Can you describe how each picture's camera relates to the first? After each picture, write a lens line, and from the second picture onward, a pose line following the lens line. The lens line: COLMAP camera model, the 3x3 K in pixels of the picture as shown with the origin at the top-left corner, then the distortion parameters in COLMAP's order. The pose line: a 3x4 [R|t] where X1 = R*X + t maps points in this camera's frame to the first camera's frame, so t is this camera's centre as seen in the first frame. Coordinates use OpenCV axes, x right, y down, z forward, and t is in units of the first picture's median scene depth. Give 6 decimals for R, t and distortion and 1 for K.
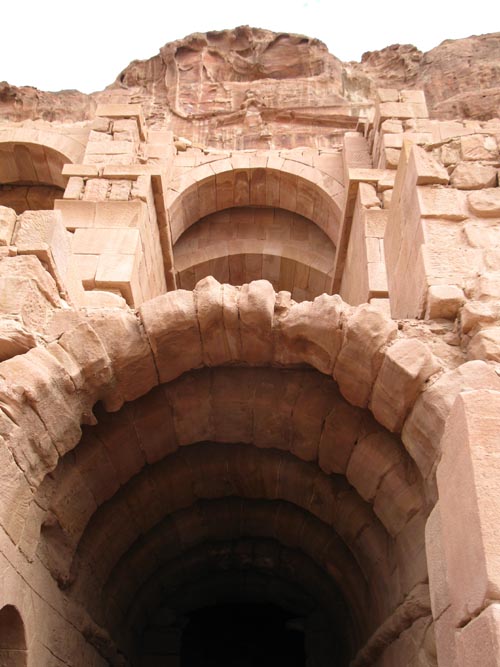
lens RADIAL K [[697.4, 0, 252.3], [0, 697.4, 348.6], [0, 0, 1]] dist [-0.207434, 0.231898]
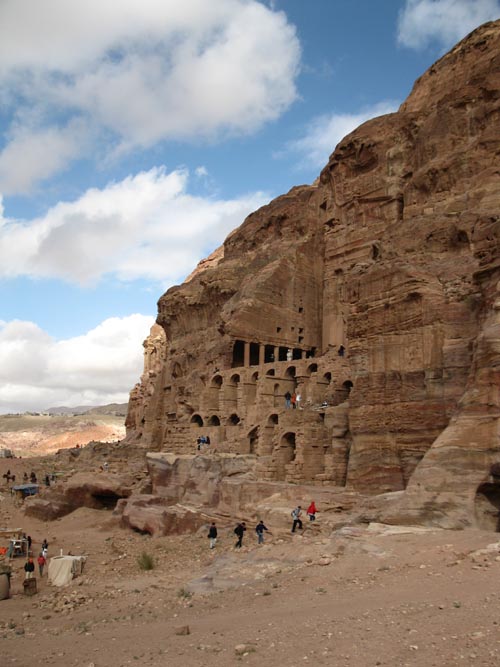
lens RADIAL K [[697.4, 0, 252.3], [0, 697.4, 348.6], [0, 0, 1]] dist [-0.207434, 0.231898]
pose [[0.642383, -0.141927, -0.753127, 1.438191], [0.433581, 0.877618, 0.204438, -0.511324], [0.631943, -0.457869, 0.625304, -0.942741]]
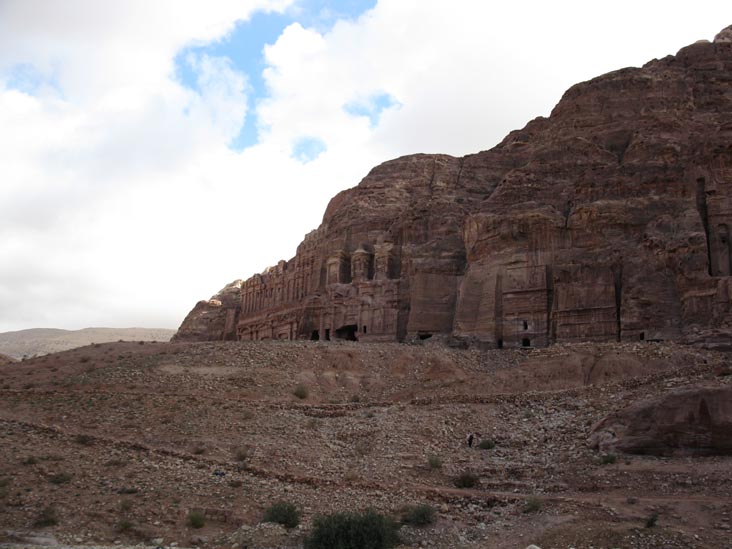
lens RADIAL K [[765.3, 0, 380.7], [0, 765.3, 271.9], [0, 0, 1]] dist [-0.207434, 0.231898]
pose [[0.975602, -0.061194, -0.210844, -1.052498], [0.127327, 0.940071, 0.316315, -1.351967], [0.178852, -0.335444, 0.924927, -3.136128]]
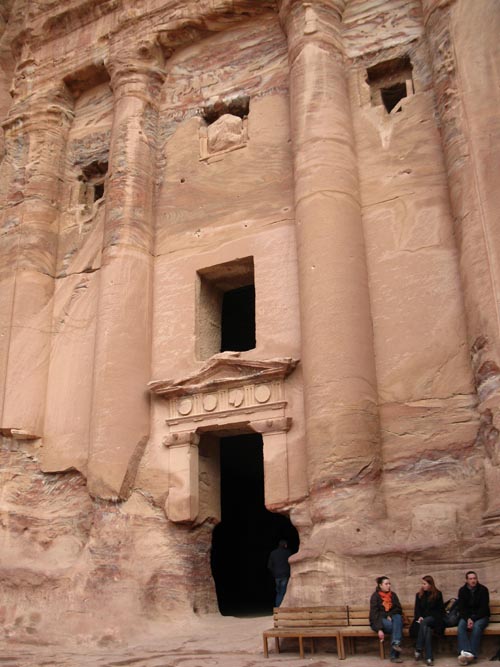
lens RADIAL K [[697.4, 0, 252.3], [0, 697.4, 348.6], [0, 0, 1]] dist [-0.207434, 0.231898]
pose [[0.924537, -0.173104, -0.339509, 0.129014], [0.258099, 0.939879, 0.223632, -0.029131], [0.280386, -0.294383, 0.913631, 0.376306]]
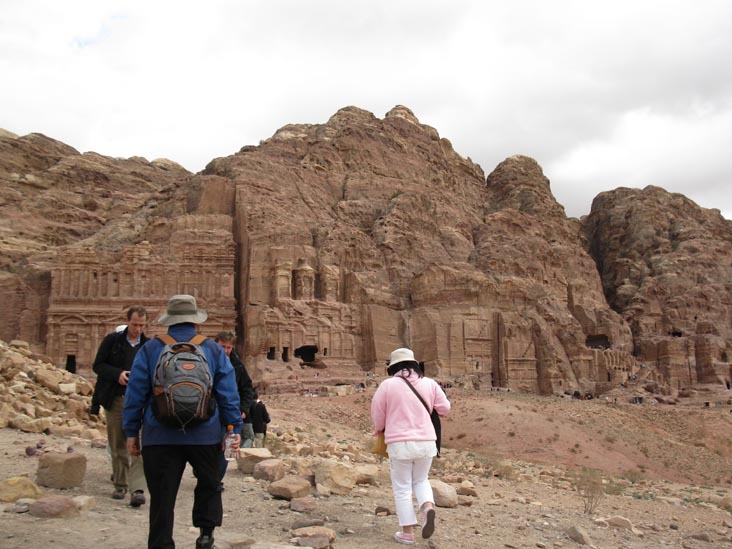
lens RADIAL K [[783.9, 0, 381.0], [0, 783.9, 273.8], [0, 0, 1]] dist [-0.211453, 0.247769]
pose [[0.616306, 0.084745, 0.782934, -5.754326], [-0.412321, 0.881755, 0.229127, -1.208221], [-0.670939, -0.464032, 0.578373, -1.706789]]
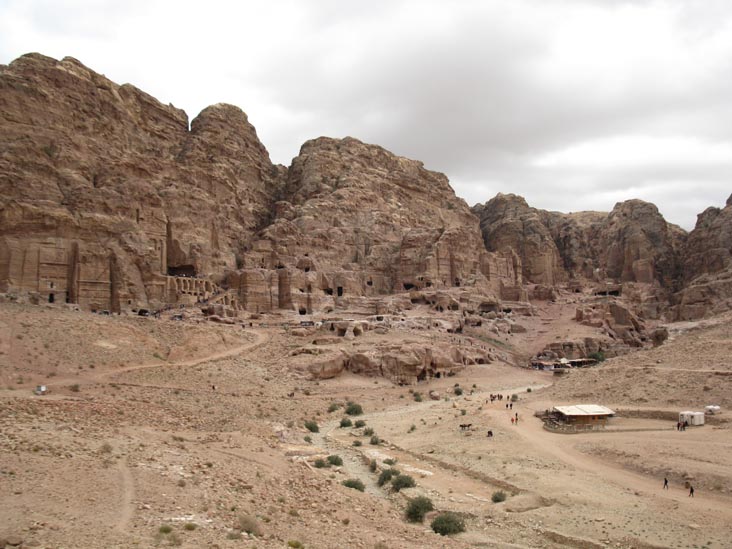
lens RADIAL K [[765.3, 0, 380.7], [0, 765.3, 271.9], [0, 0, 1]] dist [-0.207434, 0.231898]
pose [[0.424855, 0.034507, 0.904604, -5.595806], [-0.496785, 0.844250, 0.201115, -2.417056], [-0.756771, -0.534838, 0.375826, -3.715995]]
